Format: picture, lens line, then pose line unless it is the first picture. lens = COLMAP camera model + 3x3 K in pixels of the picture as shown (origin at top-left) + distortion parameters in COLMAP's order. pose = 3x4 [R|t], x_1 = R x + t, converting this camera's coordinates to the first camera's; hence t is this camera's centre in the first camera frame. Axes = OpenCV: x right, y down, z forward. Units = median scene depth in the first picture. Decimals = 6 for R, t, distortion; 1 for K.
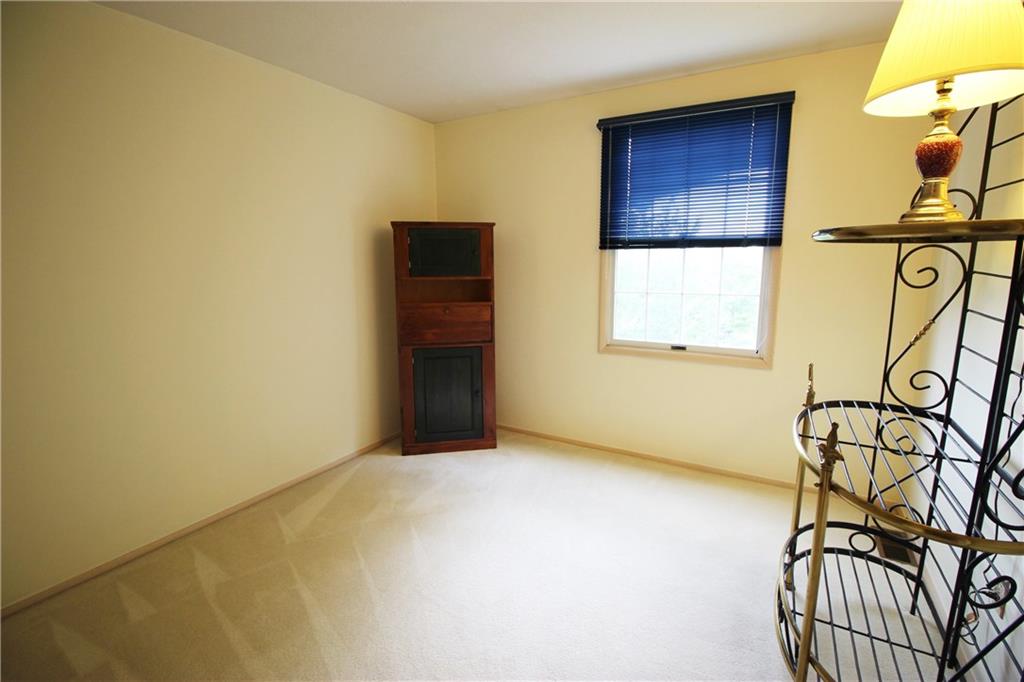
lens RADIAL K [[474.1, 0, 512.0], [0, 474.1, 341.0], [0, 0, 1]] dist [-0.000674, -0.014231]
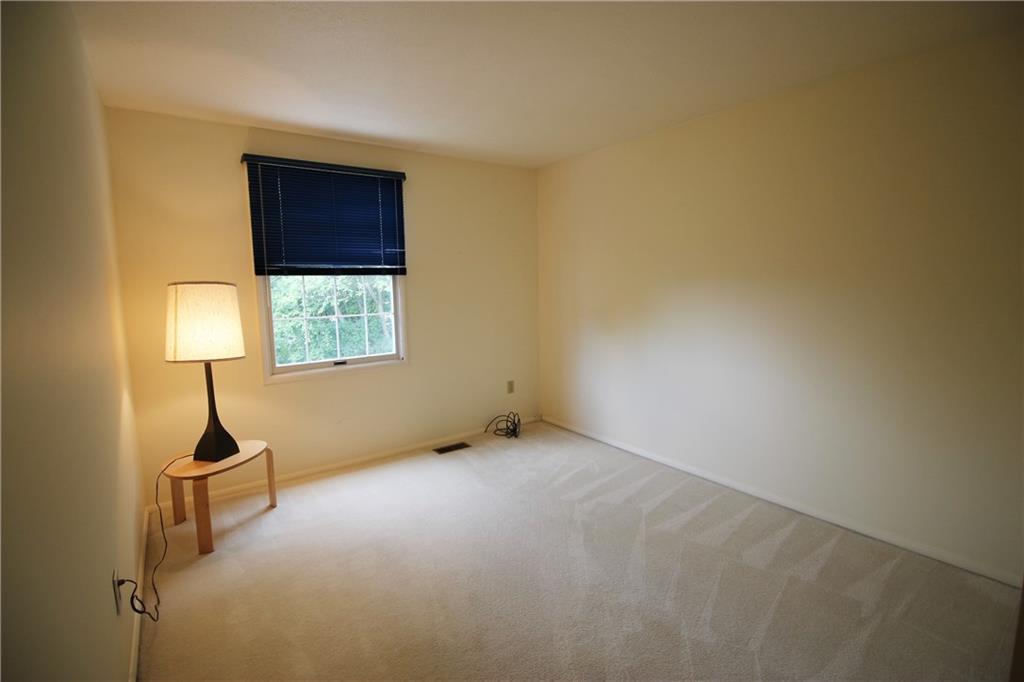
lens RADIAL K [[474.1, 0, 512.0], [0, 474.1, 341.0], [0, 0, 1]] dist [-0.000674, -0.014231]
pose [[0.450044, -0.121225, 0.884740, -0.499299], [0.154764, 0.986339, 0.056421, -0.040612], [-0.879493, 0.111534, 0.462657, 0.073165]]
